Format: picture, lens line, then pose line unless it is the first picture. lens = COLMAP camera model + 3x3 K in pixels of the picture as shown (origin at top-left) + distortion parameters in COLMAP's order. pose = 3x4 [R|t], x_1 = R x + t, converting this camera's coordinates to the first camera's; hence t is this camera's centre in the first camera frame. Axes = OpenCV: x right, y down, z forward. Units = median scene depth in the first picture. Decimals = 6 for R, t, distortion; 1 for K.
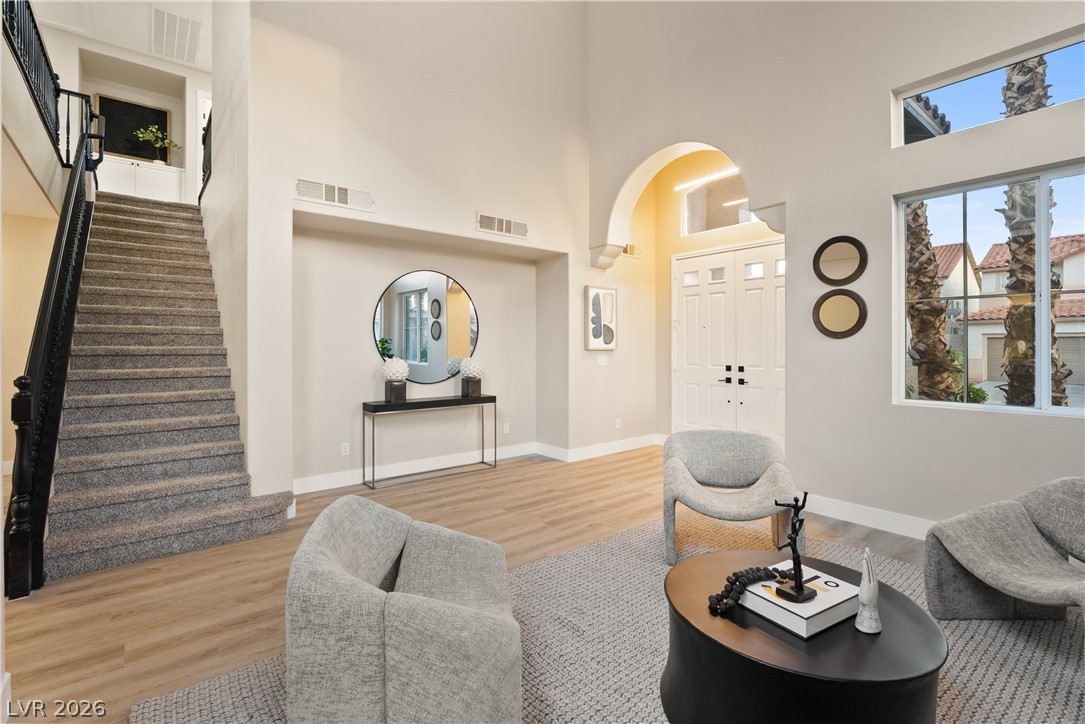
lens RADIAL K [[494.3, 0, 542.7], [0, 494.3, 343.5], [0, 0, 1]] dist [-0.006900, 0.001758]
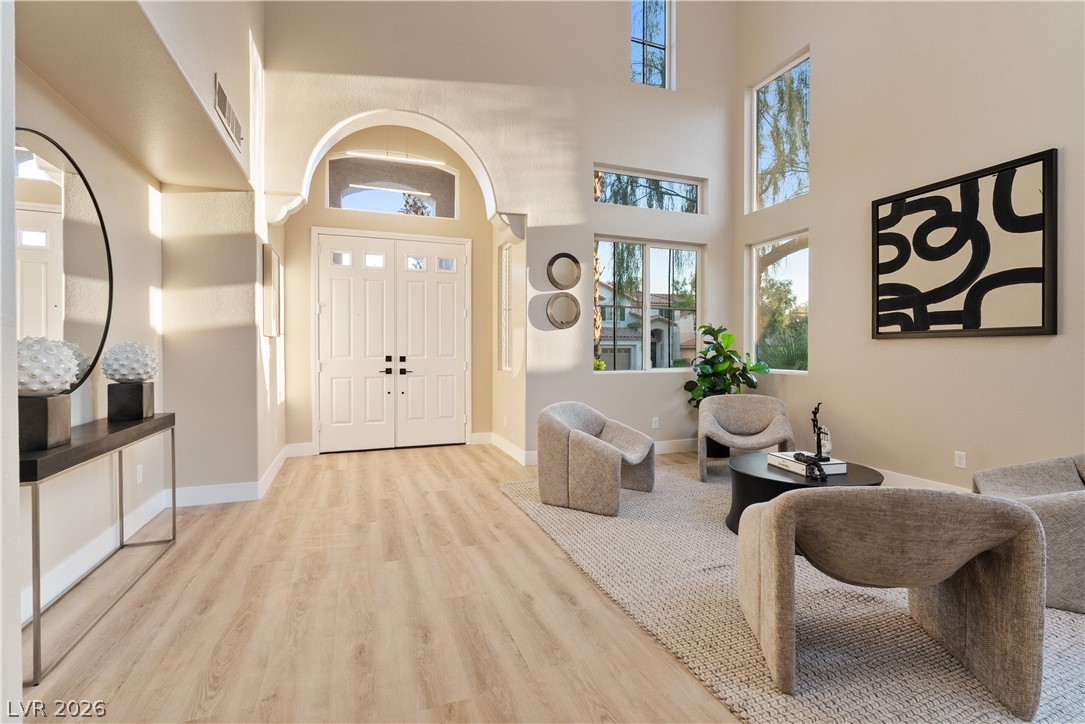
lens RADIAL K [[491.7, 0, 540.1], [0, 491.7, 355.2], [0, 0, 1]] dist [-0.005363, 0.000228]
pose [[0.318651, -0.009036, 0.947829, -0.604832], [-0.004767, 0.999927, 0.011136, 0.041705], [-0.947860, -0.008067, 0.318584, 0.551130]]
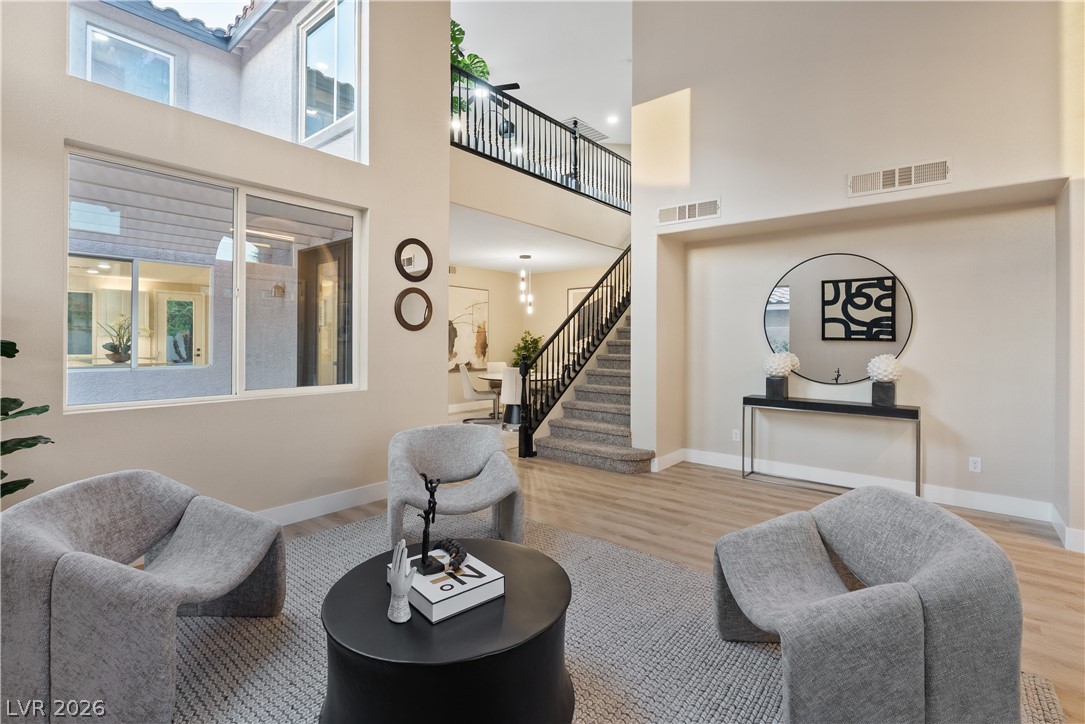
lens RADIAL K [[497.0, 0, 546.5], [0, 497.0, 336.8], [0, 0, 1]] dist [-0.010340, 0.000217]
pose [[0.191530, -0.005863, -0.981469, 0.640430], [-0.000523, 0.999981, -0.006076, 0.004056], [0.981487, 0.001677, 0.191523, 0.413018]]
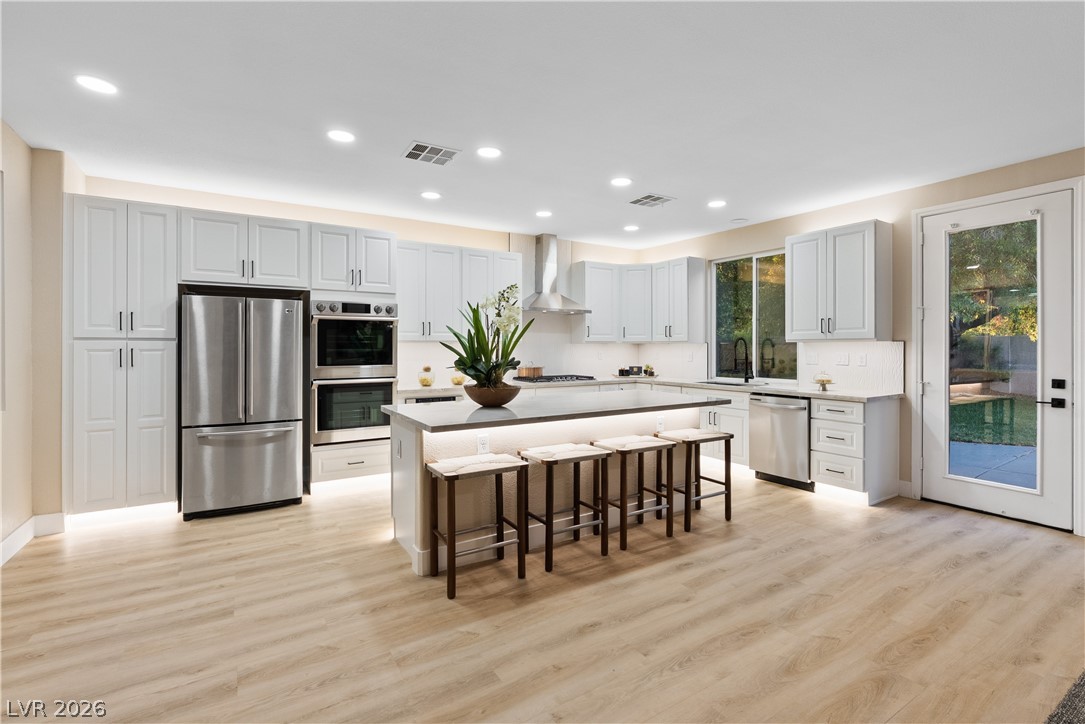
lens RADIAL K [[497.0, 0, 544.8], [0, 497.0, 345.5], [0, 0, 1]] dist [-0.006636, 0.001015]
pose [[-0.992397, 0.002542, 0.123052, -1.830029], [0.001826, 0.999981, -0.005924, 0.004028], [-0.123064, -0.005654, -0.992383, -0.110861]]
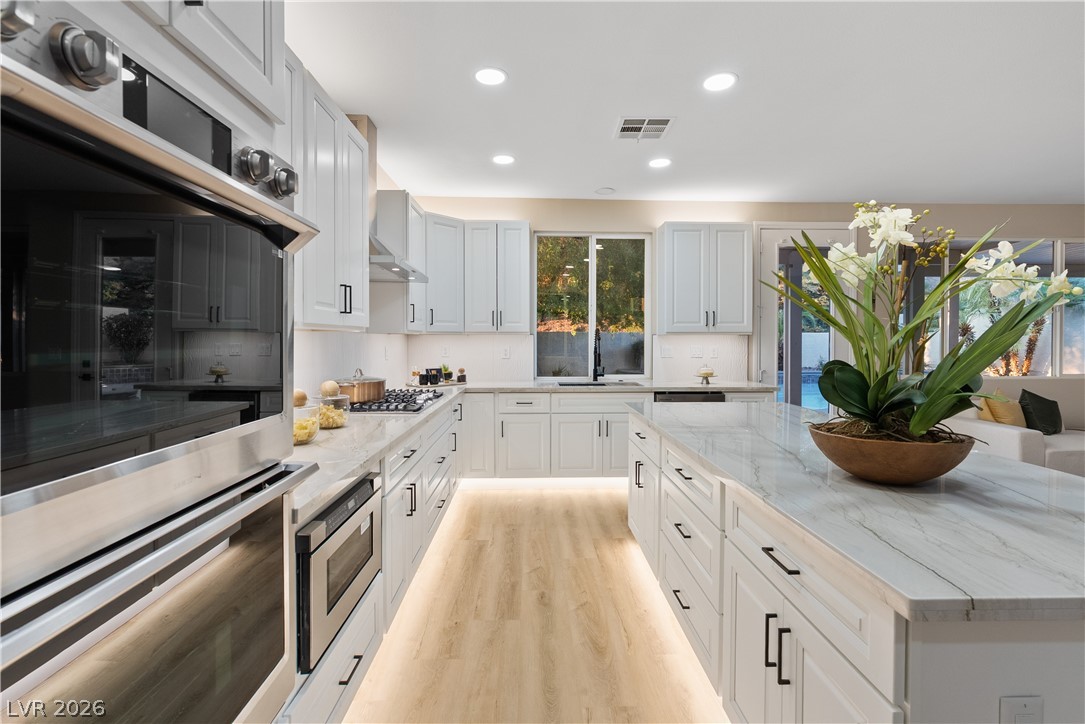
lens RADIAL K [[494.3, 0, 542.7], [0, 494.3, 343.5], [0, 0, 1]] dist [-0.006900, 0.001758]
pose [[-0.613639, 0.006310, -0.789562, -1.243285], [0.002116, 0.999978, 0.006347, 0.001969], [0.789584, 0.002224, -0.613638, -0.873621]]
